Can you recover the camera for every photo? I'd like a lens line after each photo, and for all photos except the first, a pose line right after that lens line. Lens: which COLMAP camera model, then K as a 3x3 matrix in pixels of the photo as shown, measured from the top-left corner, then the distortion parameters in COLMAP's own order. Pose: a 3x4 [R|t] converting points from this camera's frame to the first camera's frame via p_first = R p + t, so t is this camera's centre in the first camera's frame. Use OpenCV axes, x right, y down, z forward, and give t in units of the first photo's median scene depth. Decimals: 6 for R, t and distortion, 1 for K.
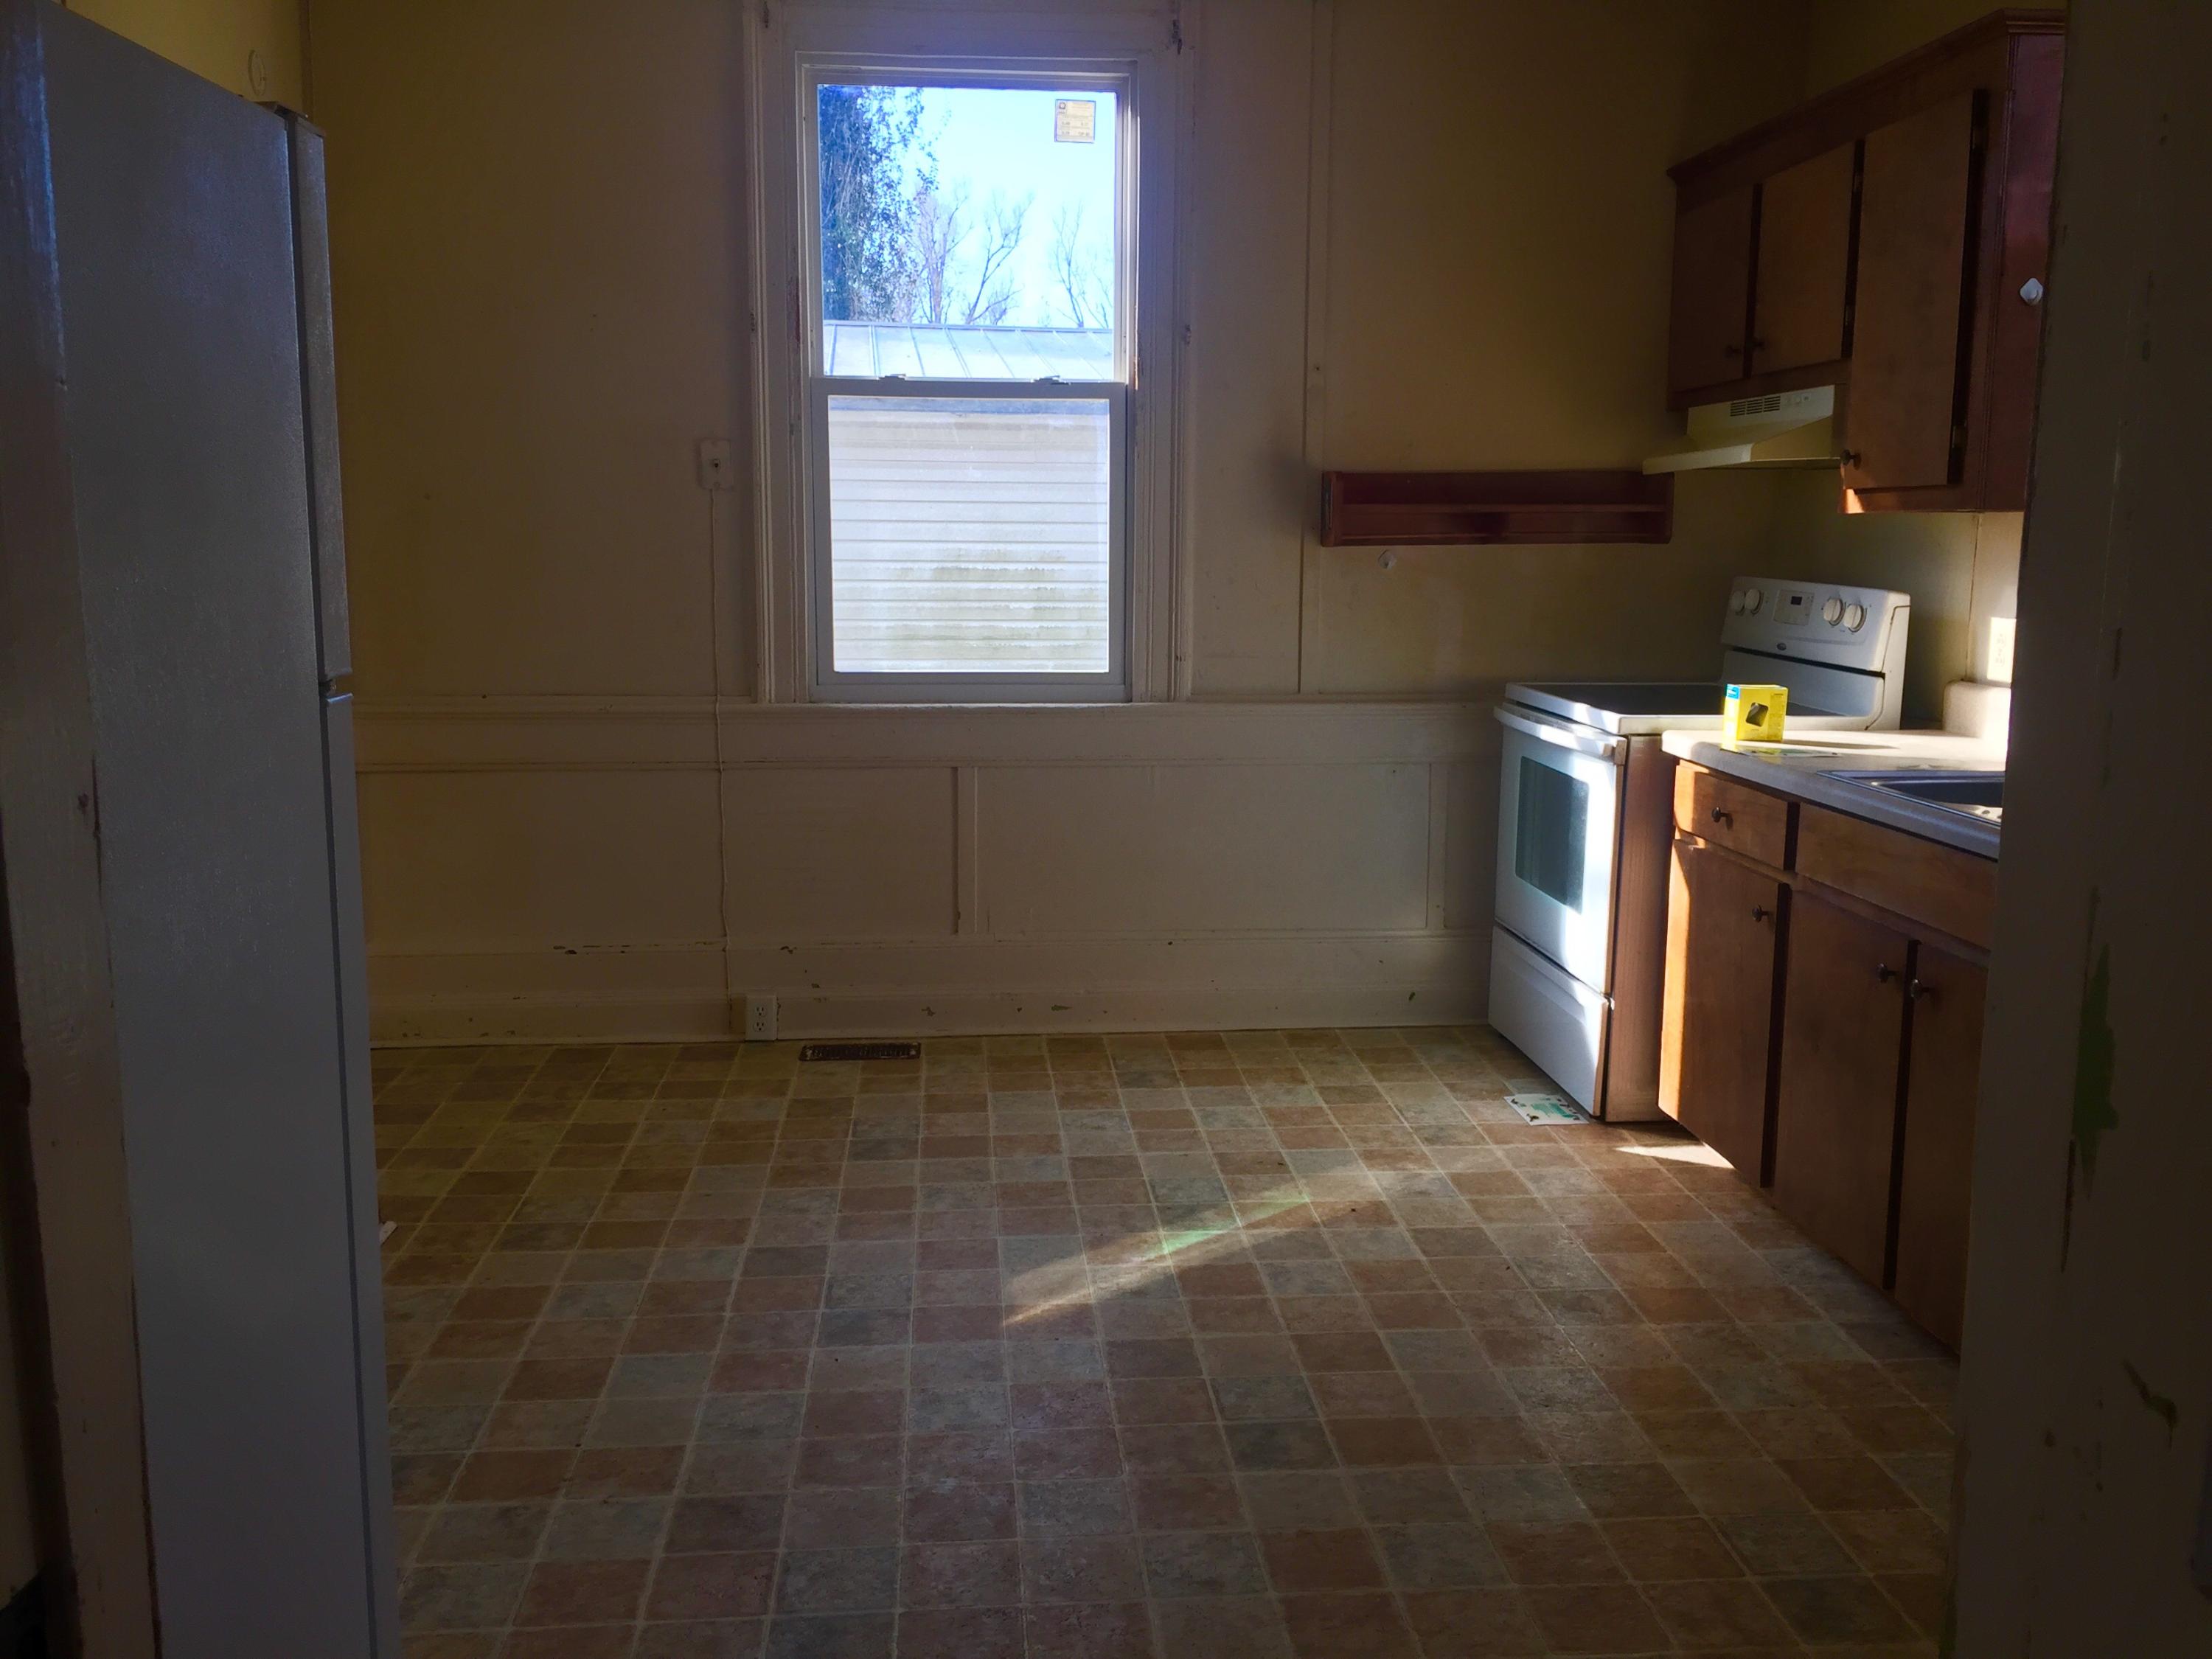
lens RADIAL K [[1913.6, 0, 1106.0], [0, 1913.6, 829.5], [0, 0, 1]] dist [0.054913, -0.049661]
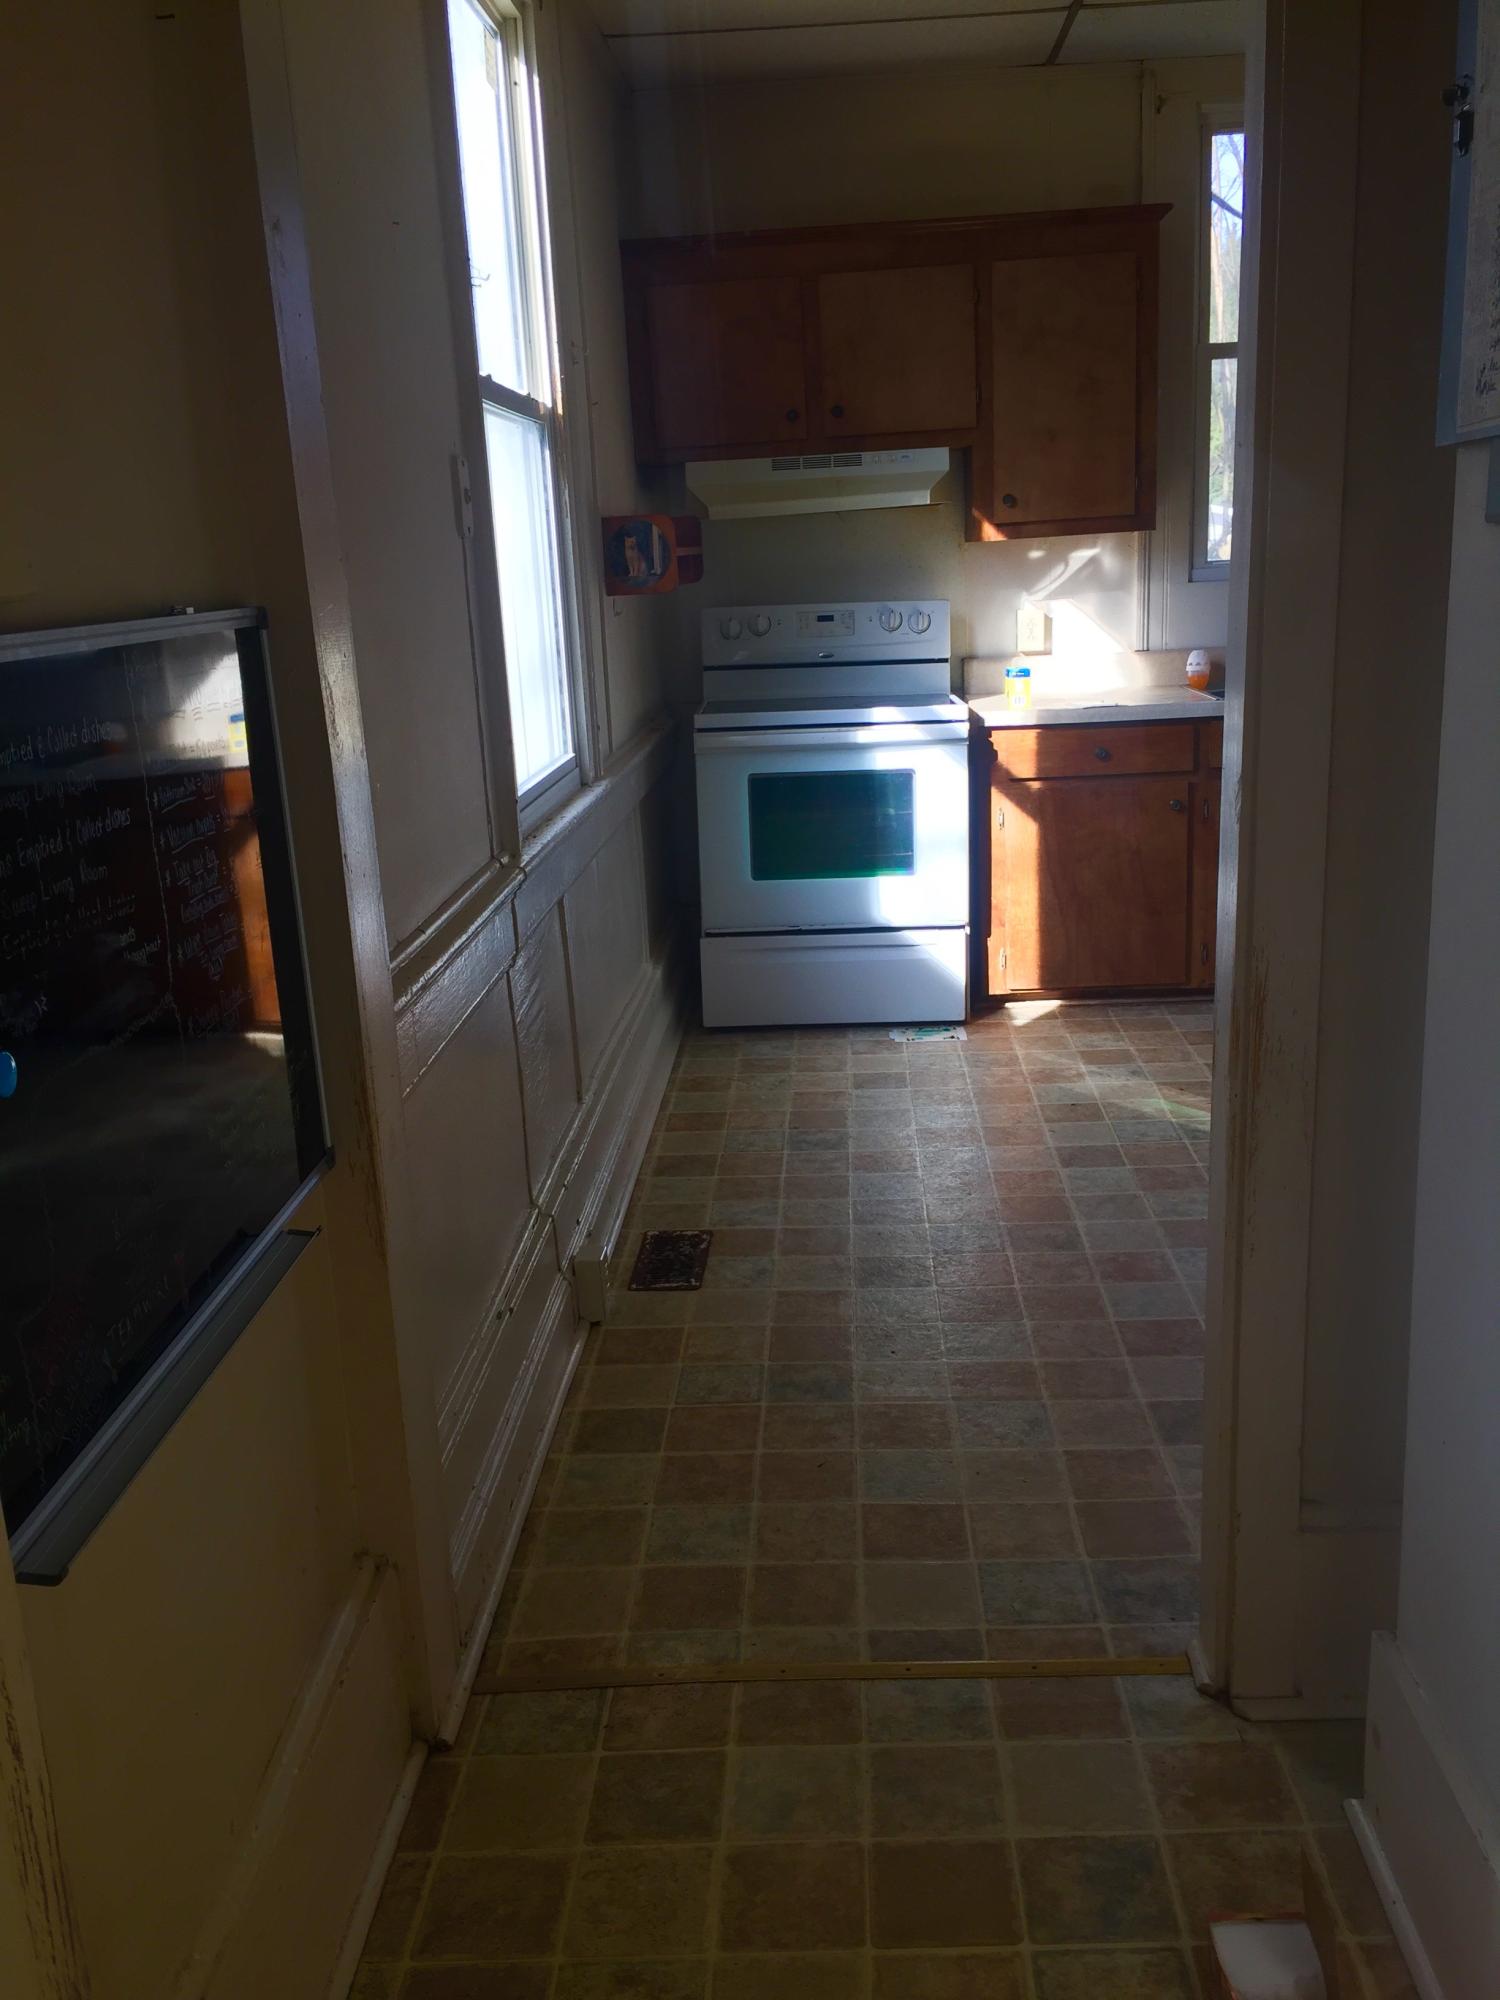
lens RADIAL K [[1730.2, 0, 750.9], [0, 1730.2, 1025.0], [0, 0, 1]] dist [0.054913, -0.049661]
pose [[0.136485, -0.275307, 0.951619, -0.877595], [0.208266, 0.947114, 0.244133, -0.162964], [-0.968503, 0.164869, 0.186604, 0.919702]]
